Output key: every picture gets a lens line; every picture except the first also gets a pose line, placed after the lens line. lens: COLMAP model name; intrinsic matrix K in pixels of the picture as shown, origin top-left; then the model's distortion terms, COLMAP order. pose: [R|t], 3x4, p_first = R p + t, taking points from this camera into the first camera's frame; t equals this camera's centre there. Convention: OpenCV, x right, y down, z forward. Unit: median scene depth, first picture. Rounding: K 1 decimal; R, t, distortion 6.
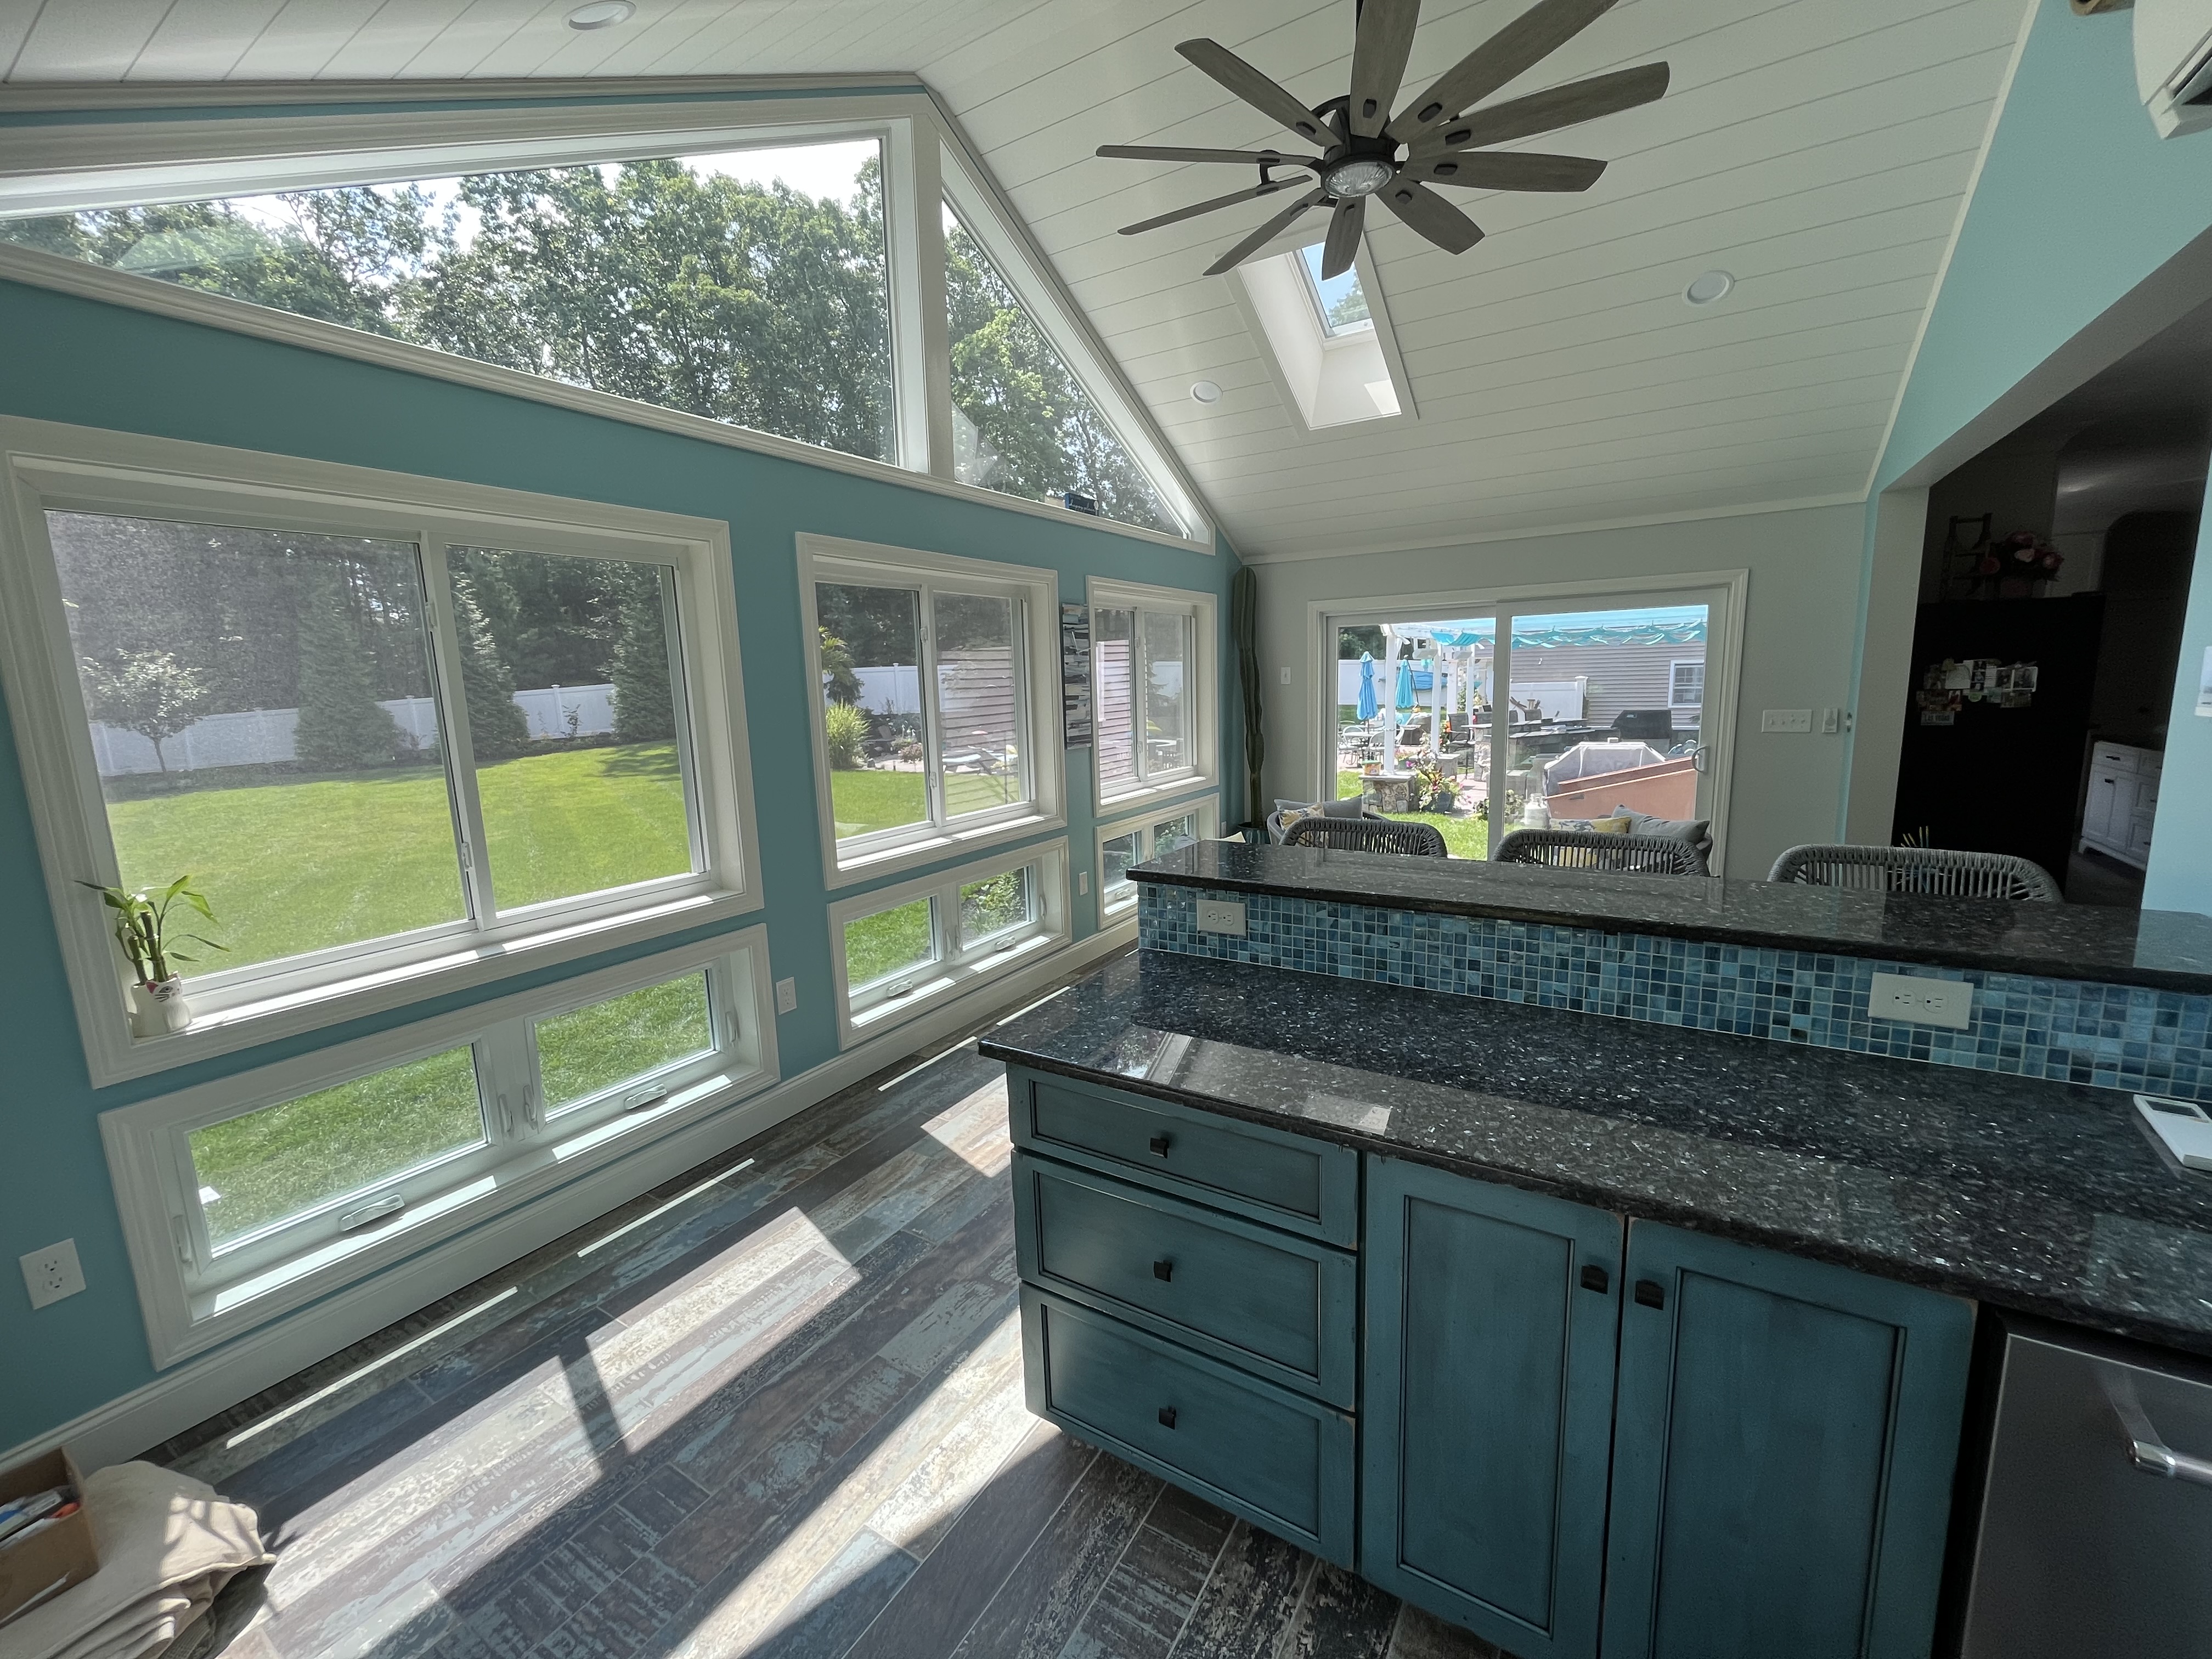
lens RADIAL K [[899.3, 0, 1098.2], [0, 899.3, 813.4], [0, 0, 1]] dist [-0.003557, 0.000037]
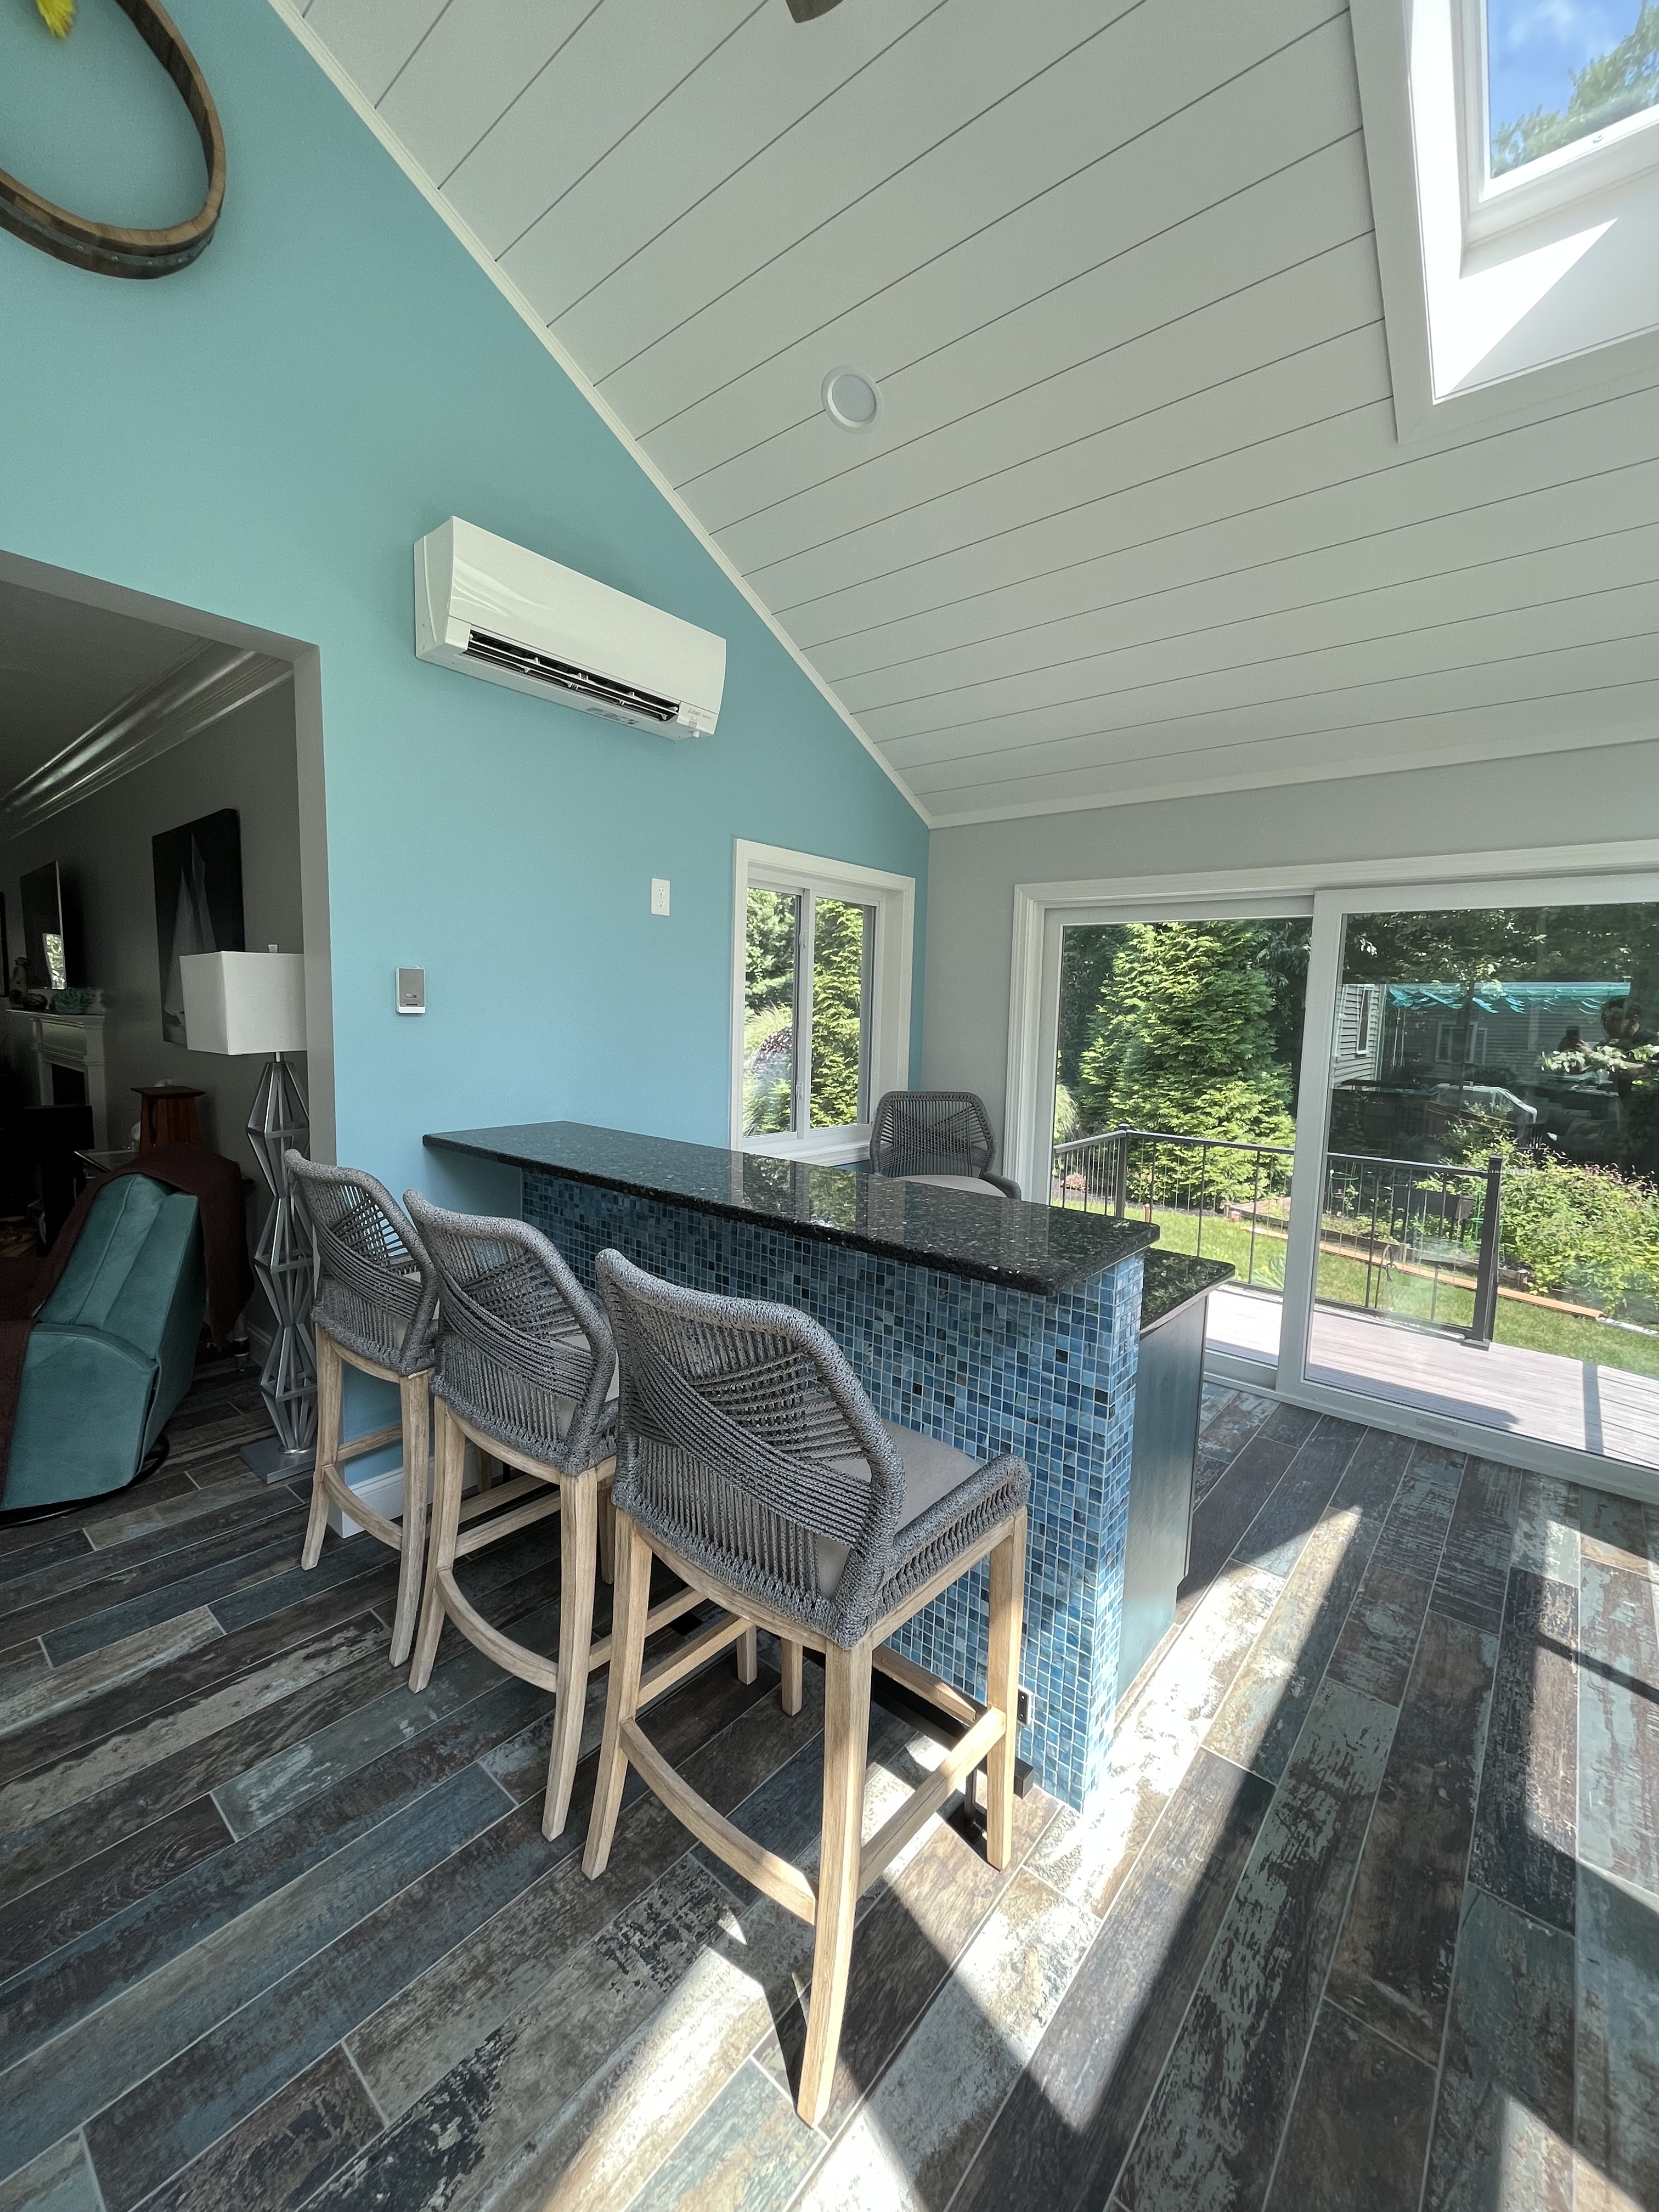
lens RADIAL K [[899.3, 0, 833.6], [0, 899.3, 1104.5], [0, 0, 1]] dist [-0.003557, 0.000037]
pose [[-0.992044, -0.017426, 0.124678, 0.202739], [0.015178, 0.966593, 0.255867, -0.214641], [-0.124972, 0.255724, -0.958638, 1.708881]]
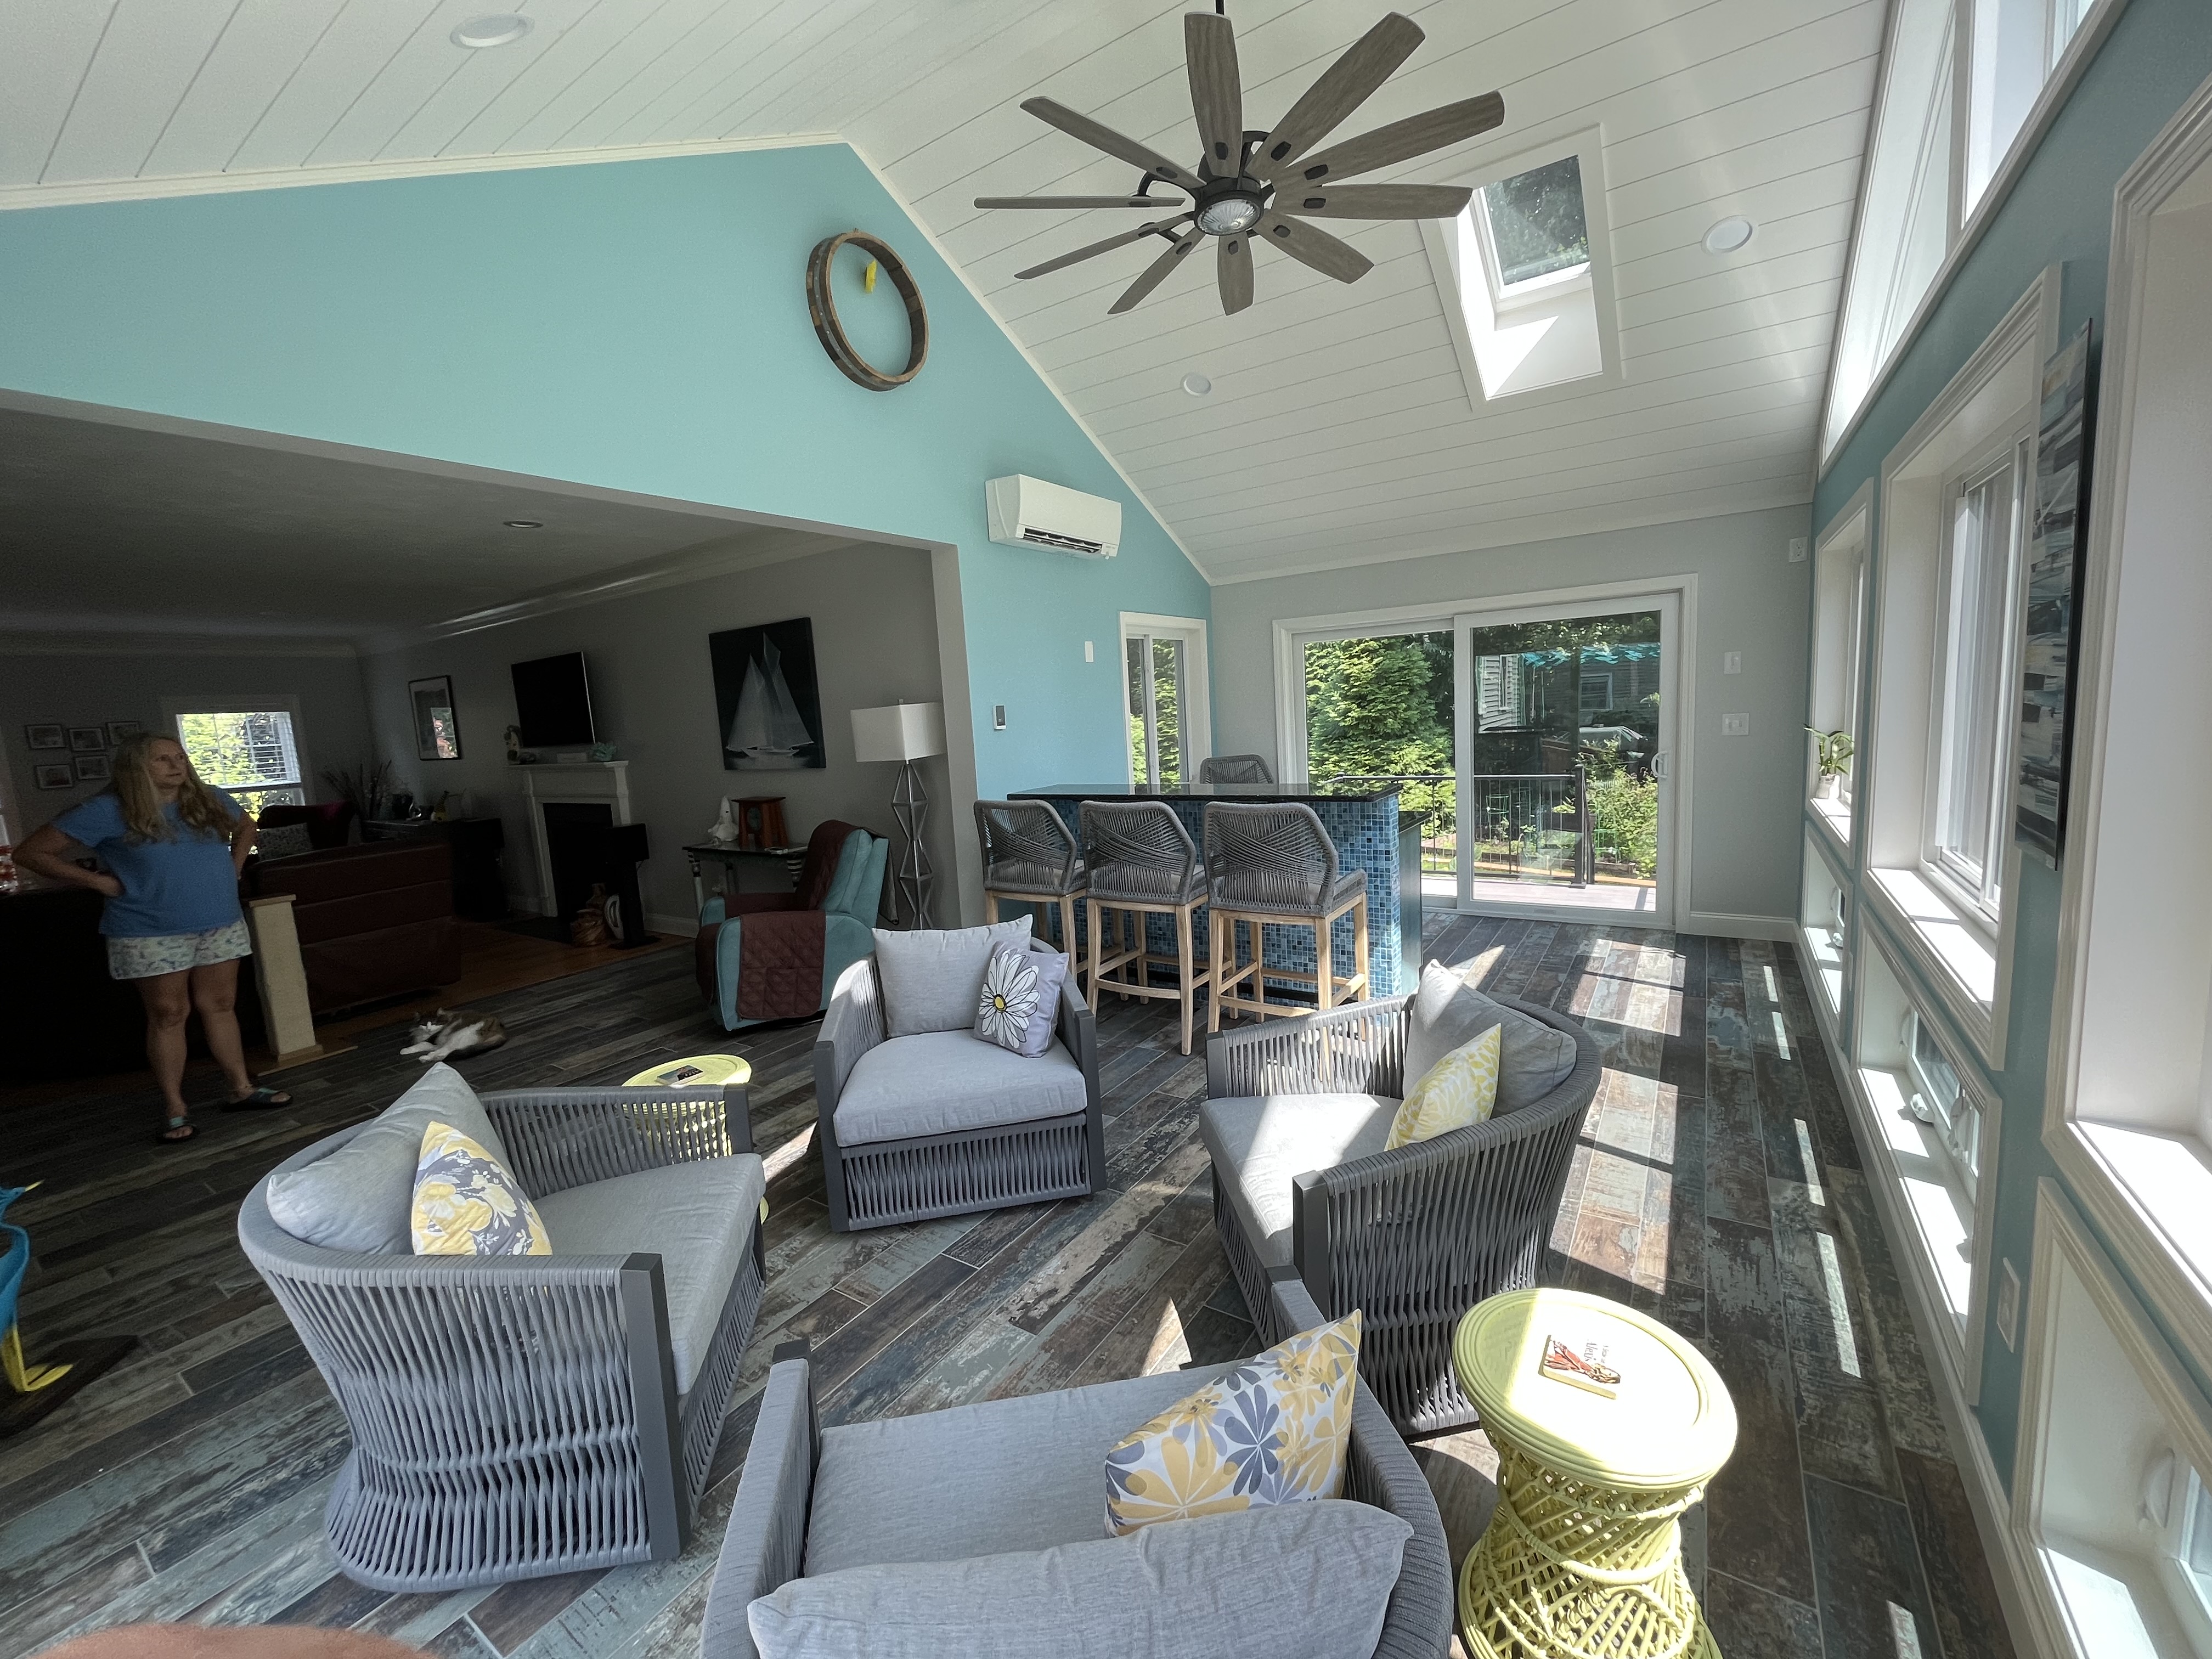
lens RADIAL K [[899.3, 0, 1089.4], [0, 899.3, 829.1], [0, 0, 1]] dist [-0.003557, 0.000037]
pose [[-0.996021, 0.078973, 0.041287, 0.583286], [0.087489, 0.954644, 0.284606, -0.402343], [-0.016938, 0.287086, -0.957755, 2.744564]]
